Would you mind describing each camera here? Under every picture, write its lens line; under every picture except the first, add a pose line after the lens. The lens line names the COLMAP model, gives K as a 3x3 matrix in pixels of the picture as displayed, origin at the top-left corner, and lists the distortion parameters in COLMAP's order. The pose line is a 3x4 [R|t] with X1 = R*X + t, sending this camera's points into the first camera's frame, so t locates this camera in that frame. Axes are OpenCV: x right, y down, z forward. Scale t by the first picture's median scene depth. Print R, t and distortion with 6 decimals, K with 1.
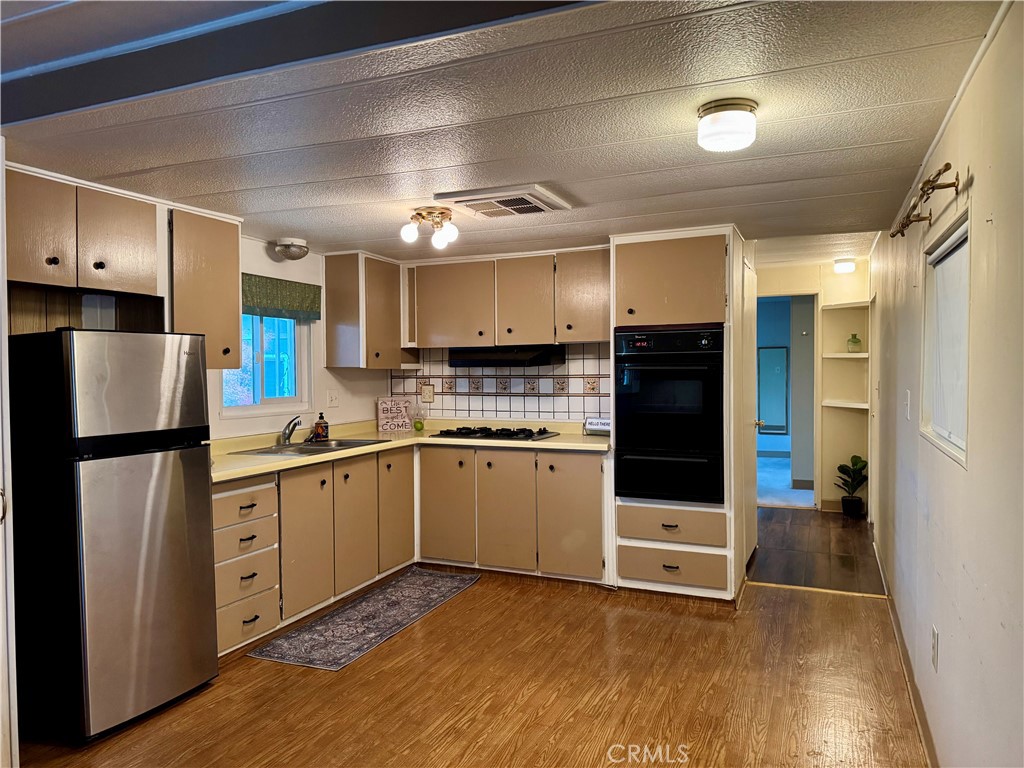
lens RADIAL K [[708.4, 0, 512.0], [0, 708.4, 384.0], [0, 0, 1]] dist [0.108734, -0.138345]
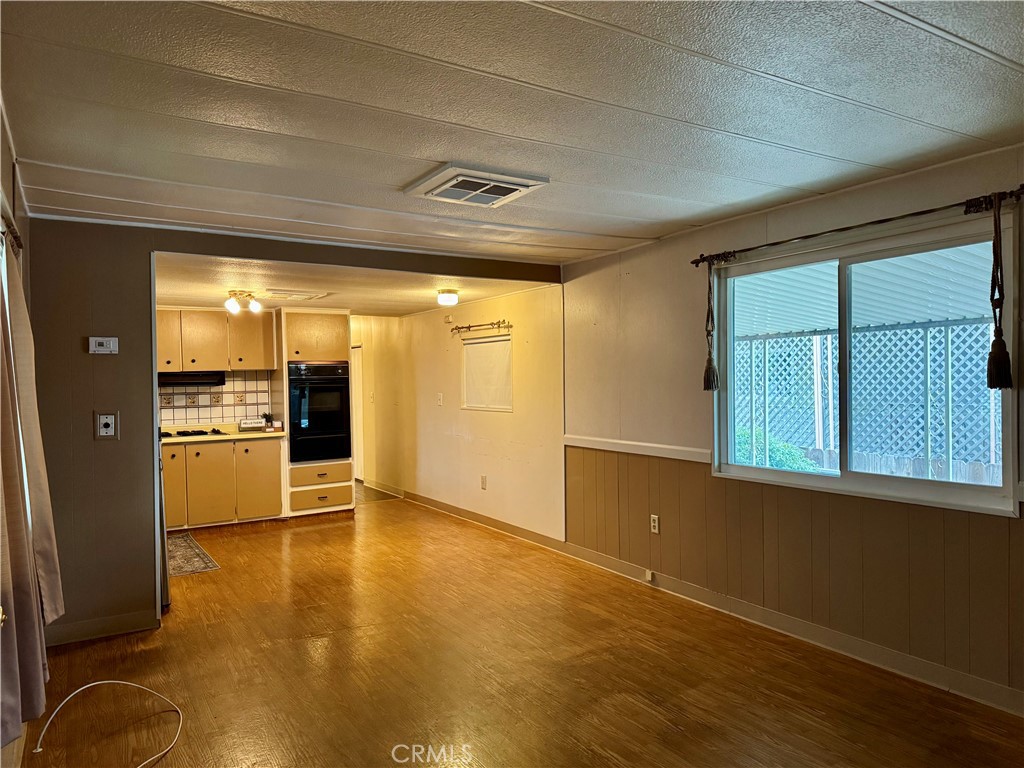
lens RADIAL K [[718.6, 0, 516.4], [0, 718.6, 380.6], [0, 0, 1]] dist [0.105337, -0.148880]
pose [[0.568780, -0.003886, 0.822481, -1.092333], [0.033713, 0.999259, -0.018593, 0.016784], [-0.821799, 0.038303, 0.568489, -0.473398]]
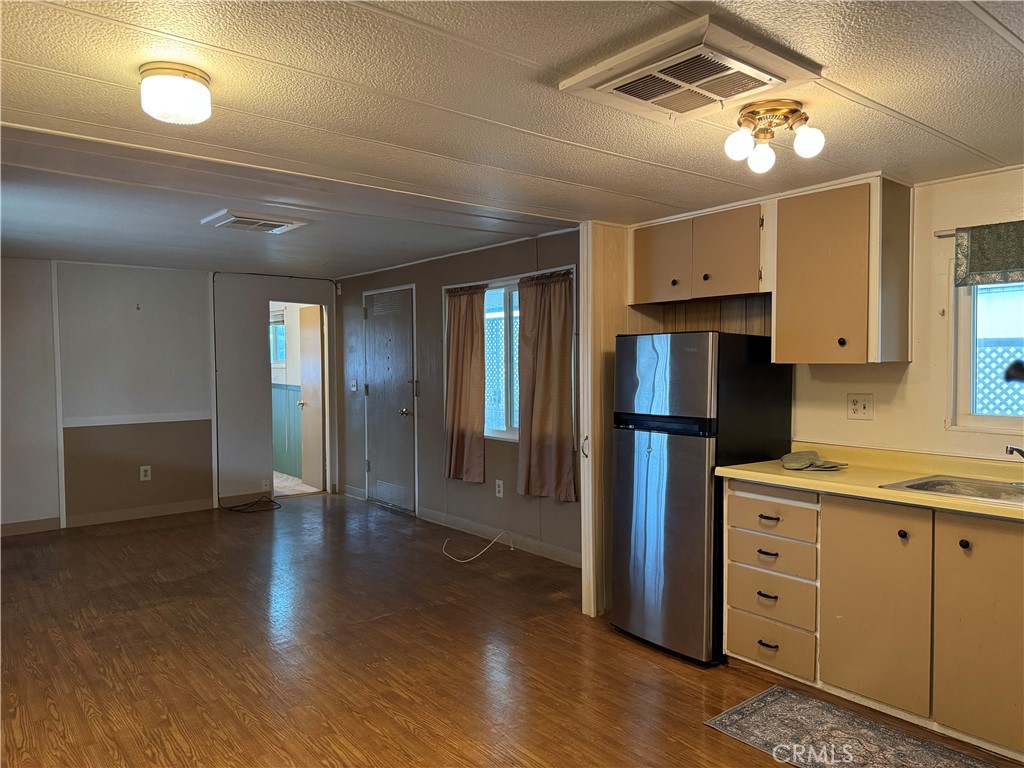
lens RADIAL K [[721.0, 0, 512.0], [0, 721.0, 384.0], [0, 0, 1]] dist [0.001889, -0.000586]
pose [[-0.461935, 0.031910, -0.886340, 0.525020], [-0.014123, 0.998961, 0.043325, -0.027739], [0.886801, 0.032531, -0.461004, 1.038514]]
